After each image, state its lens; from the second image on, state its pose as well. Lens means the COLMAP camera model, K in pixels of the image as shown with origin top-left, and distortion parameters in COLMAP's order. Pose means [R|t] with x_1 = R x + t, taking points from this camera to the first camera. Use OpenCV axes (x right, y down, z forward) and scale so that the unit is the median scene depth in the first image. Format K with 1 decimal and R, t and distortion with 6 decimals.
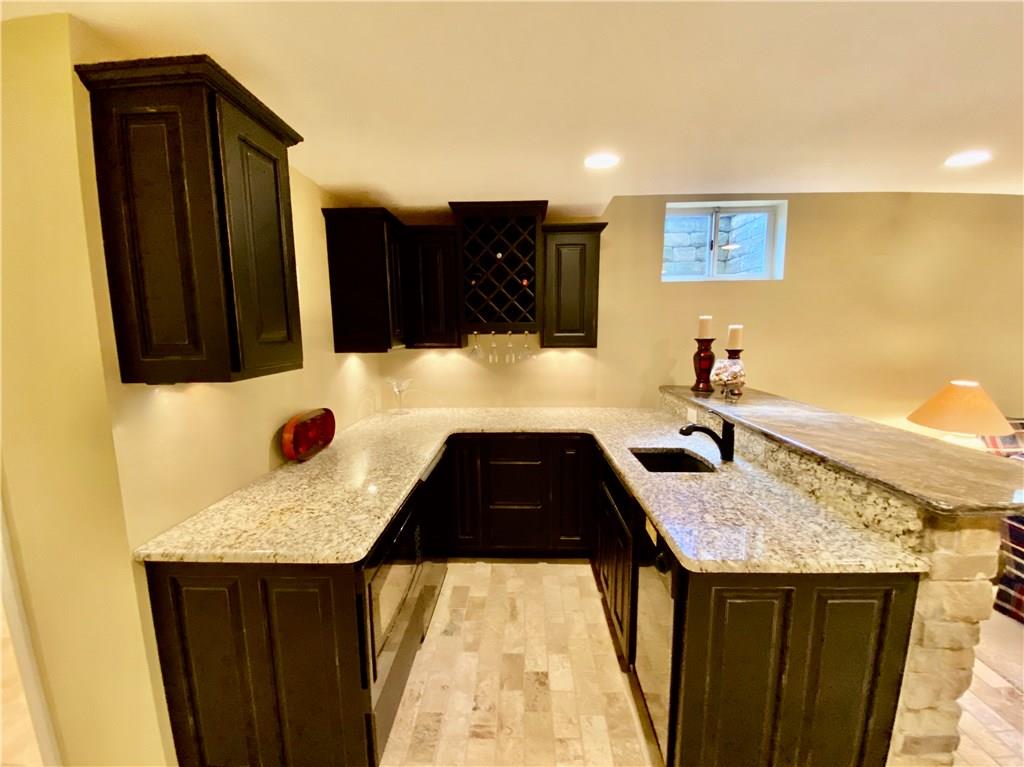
lens RADIAL K [[415.9, 0, 512.0], [0, 415.9, 383.5], [0, 0, 1]] dist [0.029913, -0.025805]
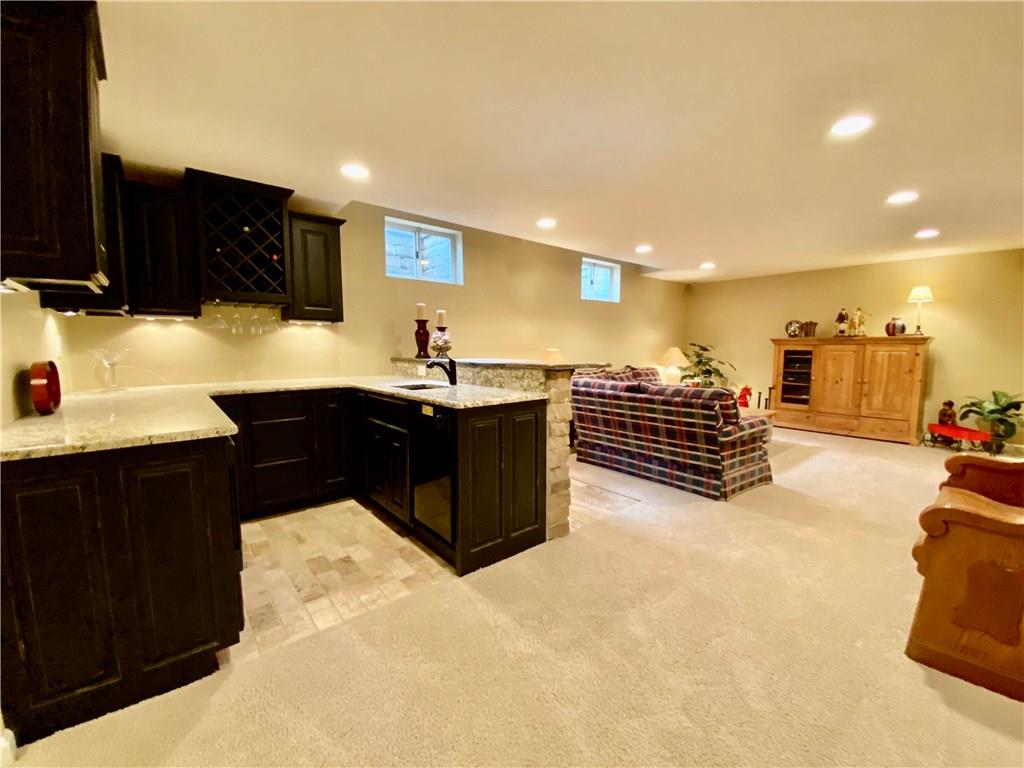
lens RADIAL K [[415.9, 0, 512.0], [0, 415.9, 384.0], [0, 0, 1]] dist [0.029913, -0.025805]
pose [[0.744790, -0.050776, 0.665364, -0.273584], [0.083152, 0.996391, -0.017042, 0.172165], [-0.662097, 0.068019, 0.746325, -0.234789]]
